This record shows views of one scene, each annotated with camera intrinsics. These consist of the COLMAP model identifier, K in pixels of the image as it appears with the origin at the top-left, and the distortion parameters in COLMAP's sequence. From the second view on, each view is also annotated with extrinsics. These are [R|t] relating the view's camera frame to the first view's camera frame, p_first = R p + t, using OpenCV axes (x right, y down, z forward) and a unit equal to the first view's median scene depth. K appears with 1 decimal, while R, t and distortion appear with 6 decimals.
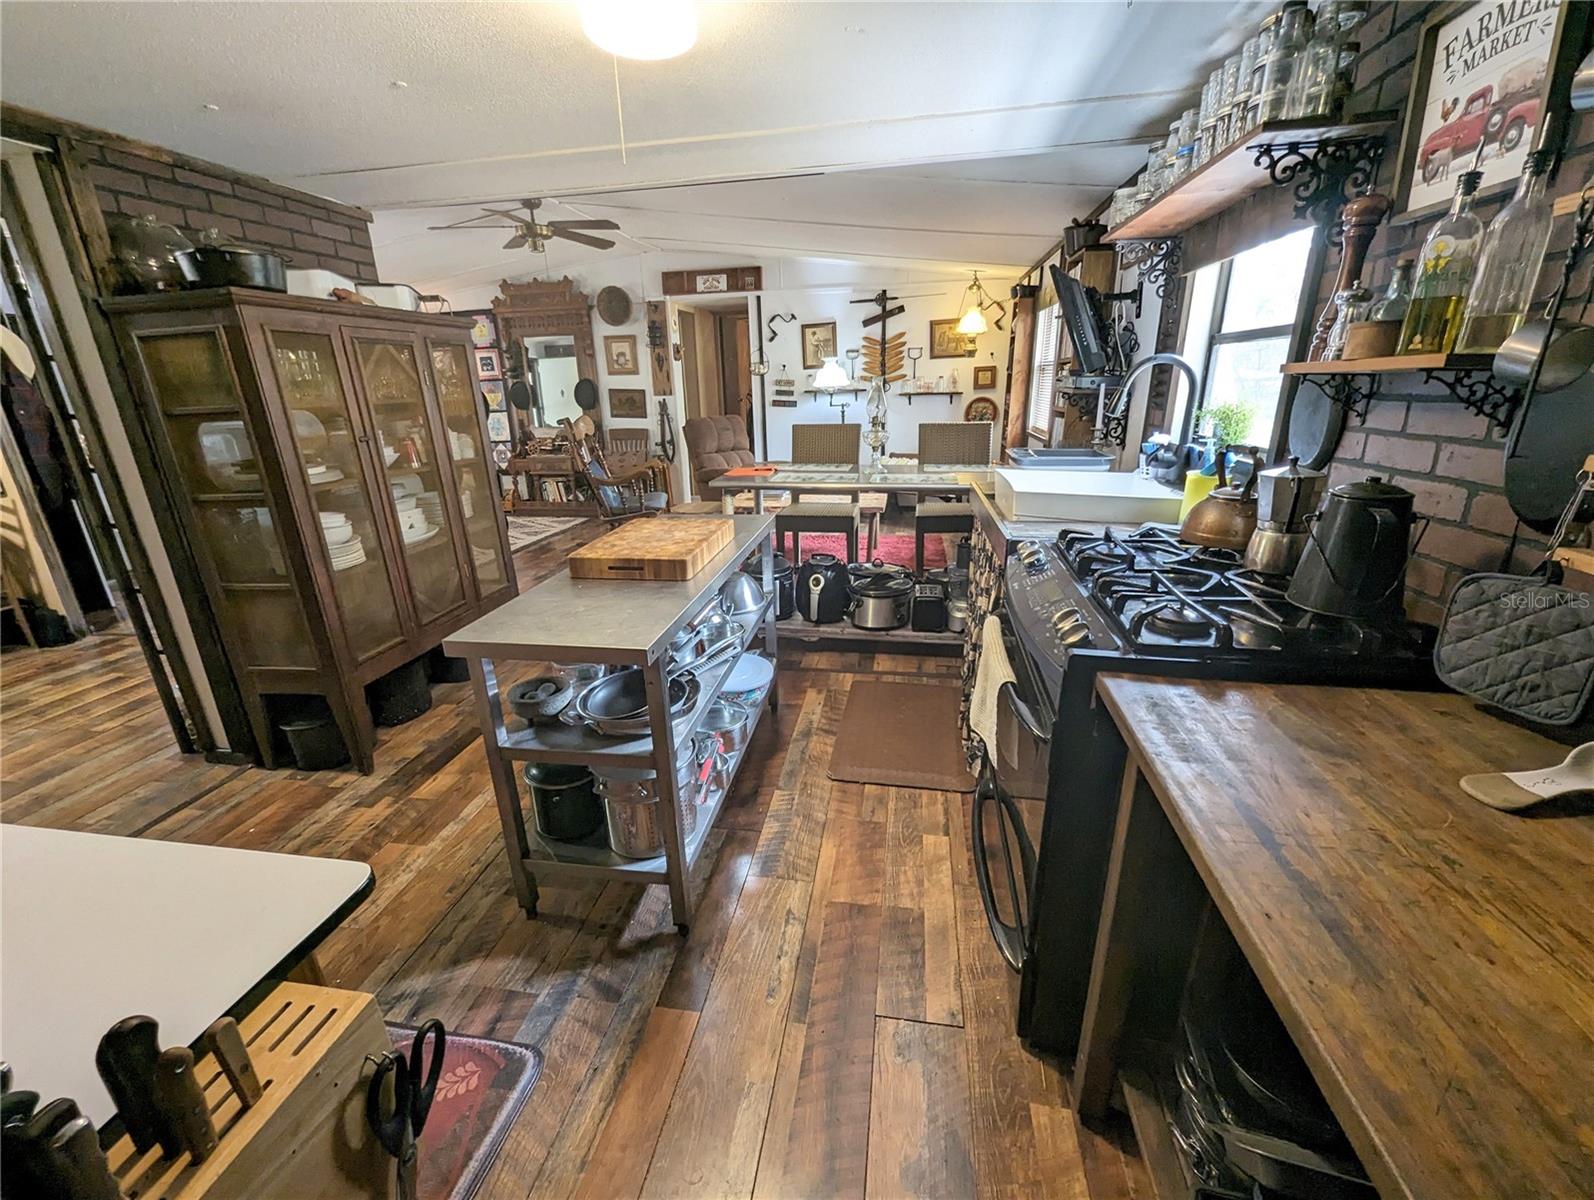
lens RADIAL K [[658.5, 0, 797.2], [0, 658.5, 607.9], [0, 0, 1]] dist [0.002789, -0.003649]
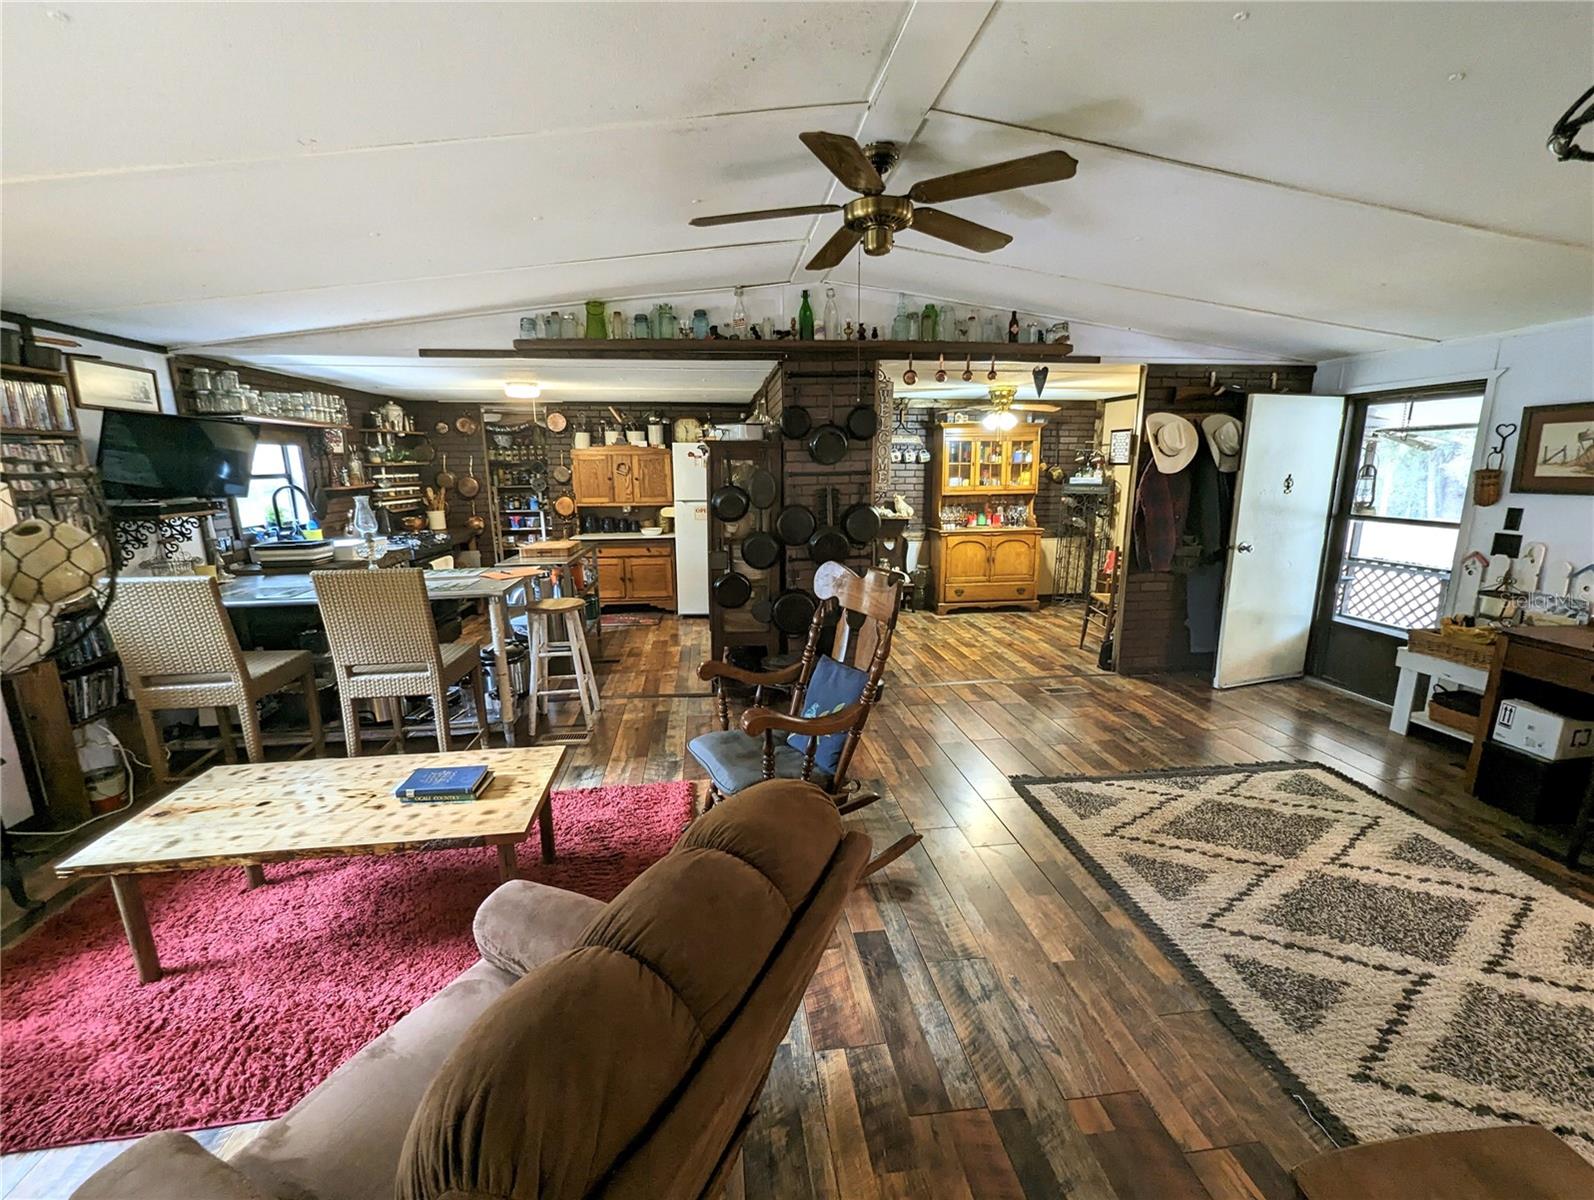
lens RADIAL K [[658.5, 0, 792.8], [0, 658.5, 596.2], [0, 0, 1]] dist [0.002789, -0.003649]
pose [[-0.959686, 0.086394, -0.267467, -0.130056], [-0.063110, 0.861059, 0.504574, -0.388382], [0.273897, 0.501113, -0.820894, 1.057550]]
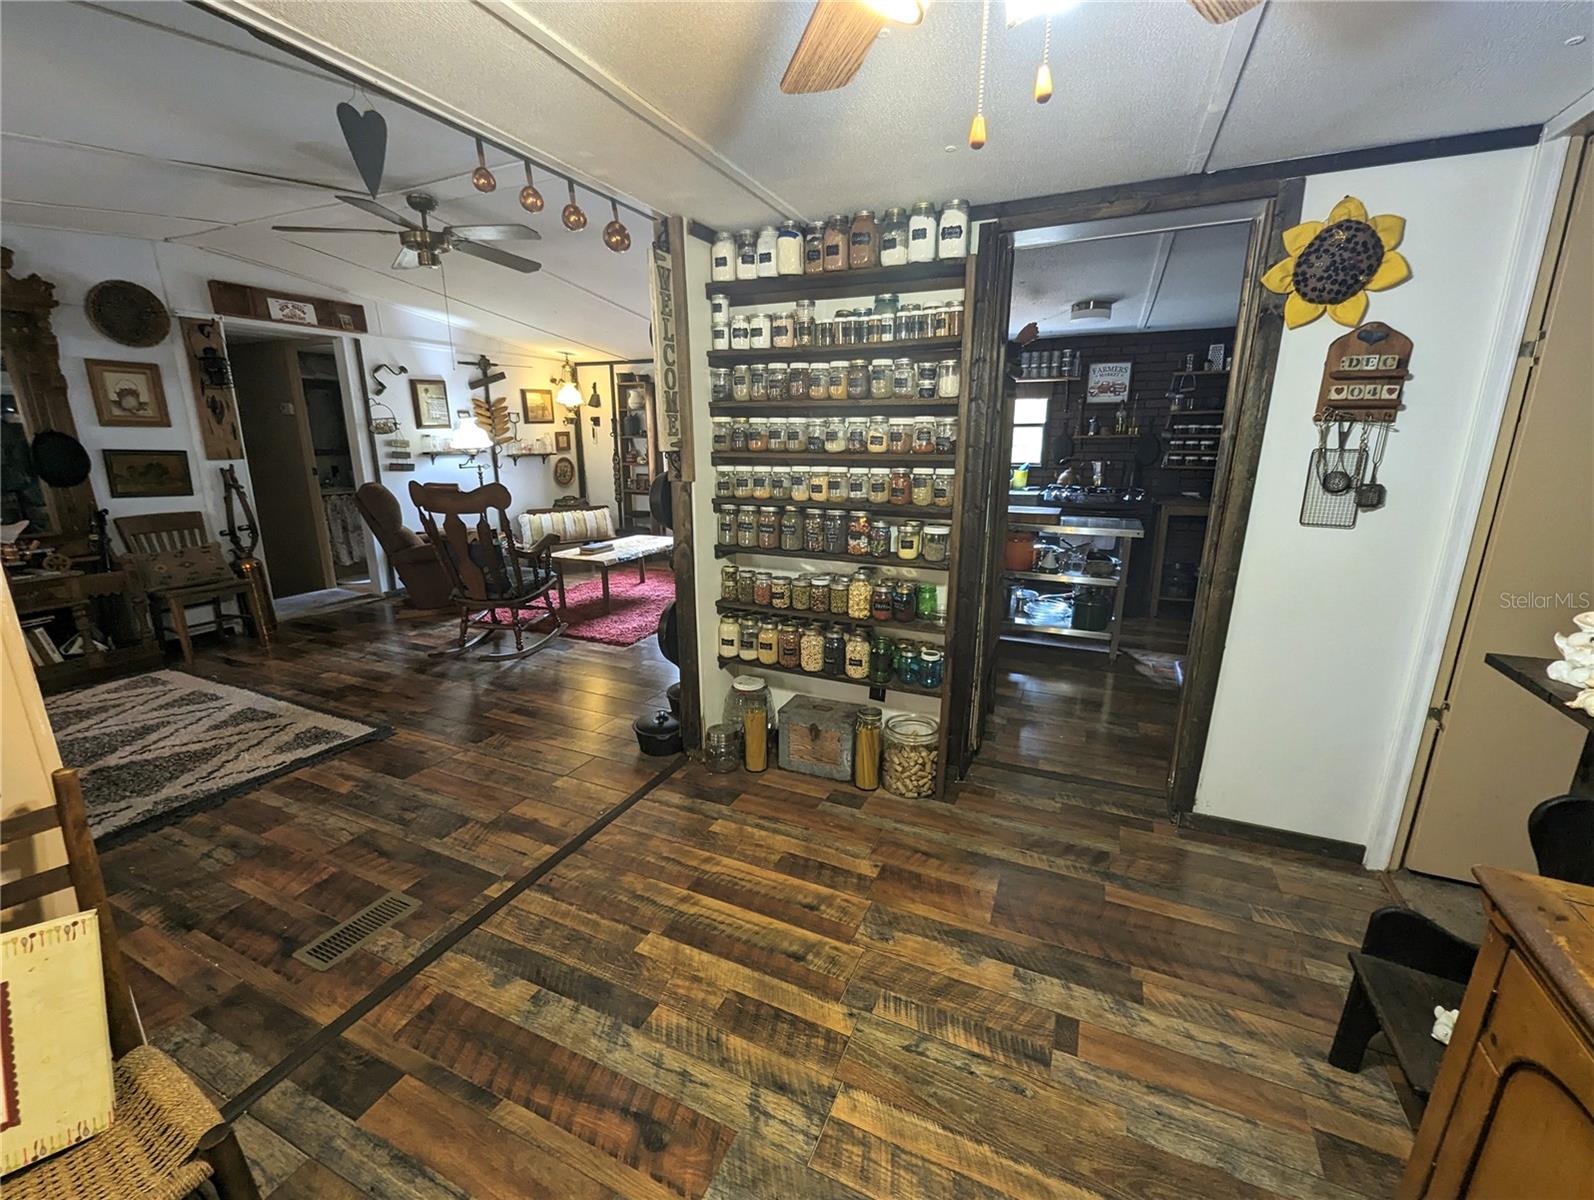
lens RADIAL K [[658.5, 0, 797.3], [0, 658.5, 603.8], [0, 0, 1]] dist [0.002789, -0.003649]
pose [[0.260112, -0.214029, 0.941559, -0.752854], [0.314852, 0.940628, 0.126837, -0.097197], [-0.912803, 0.263460, 0.312056, 0.334390]]
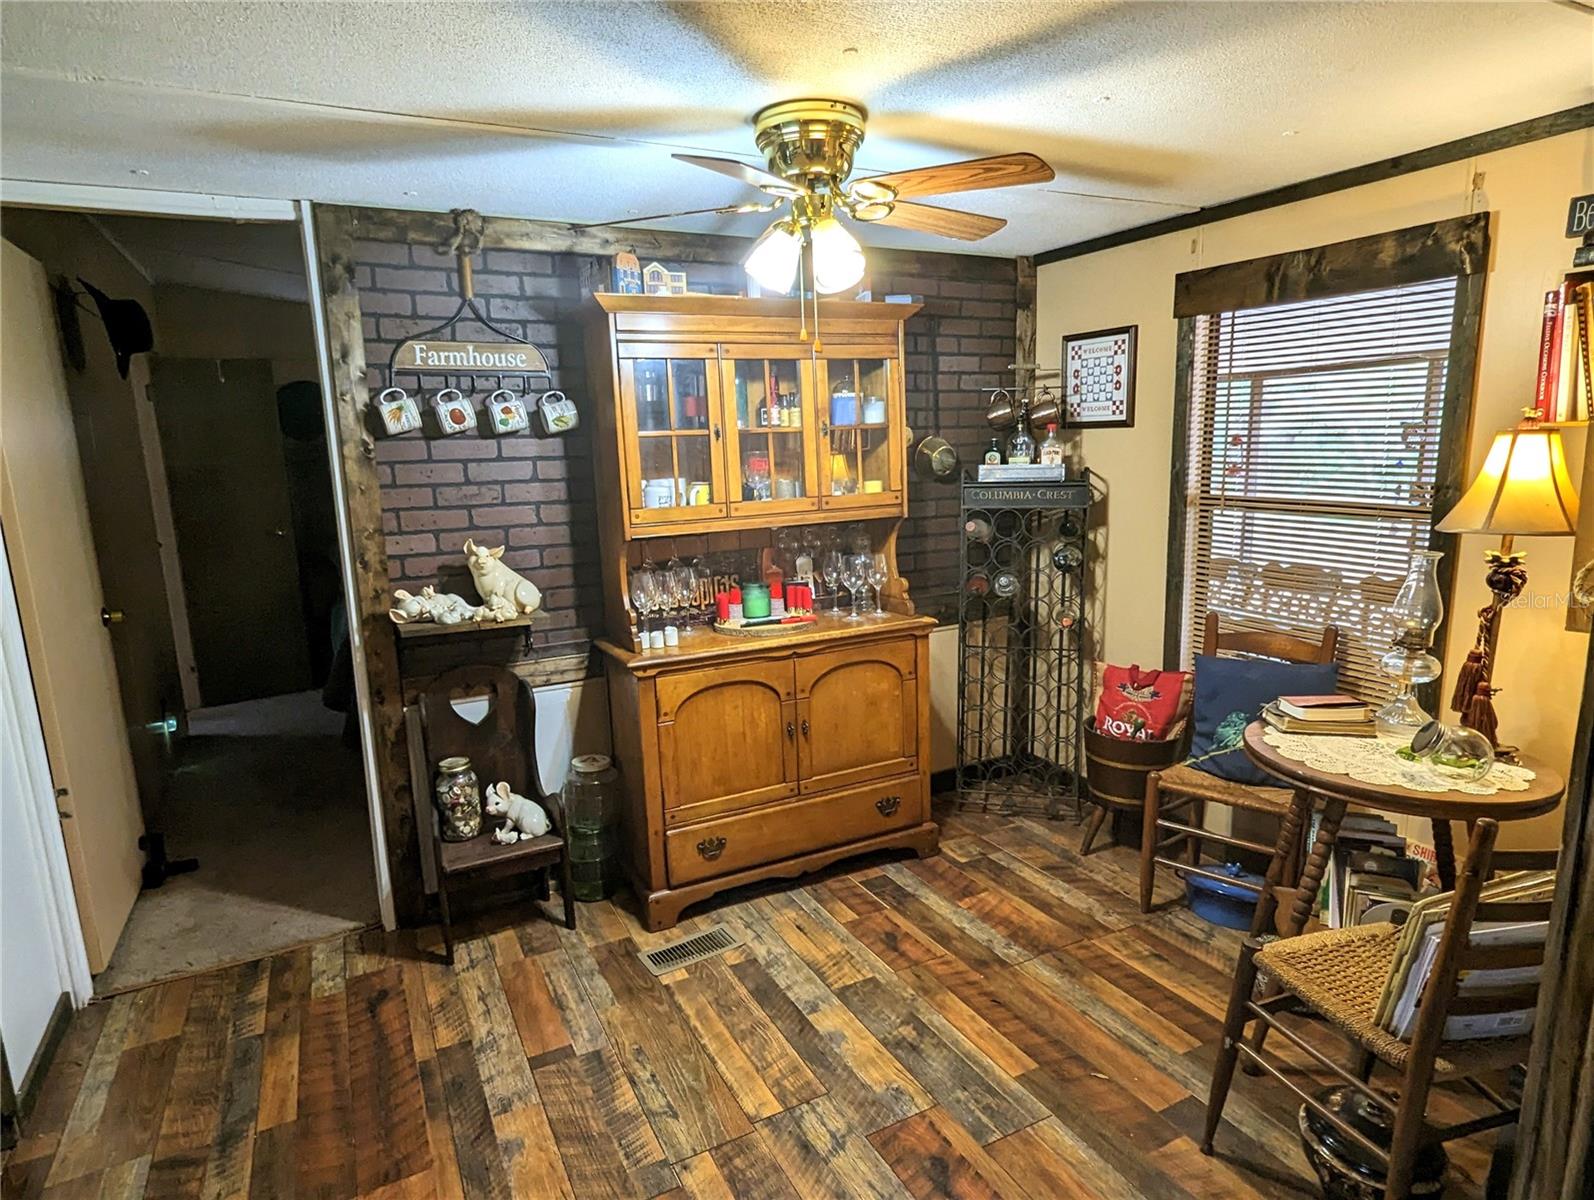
lens RADIAL K [[899.2, 0, 781.2], [0, 899.2, 607.3], [0, 0, 1]] dist [0.005561, 0.000121]
pose [[-0.806327, 0.159165, -0.569652, -0.442300], [-0.144940, 0.880576, 0.451197, -0.200761], [0.573436, 0.446378, -0.686963, 0.564593]]
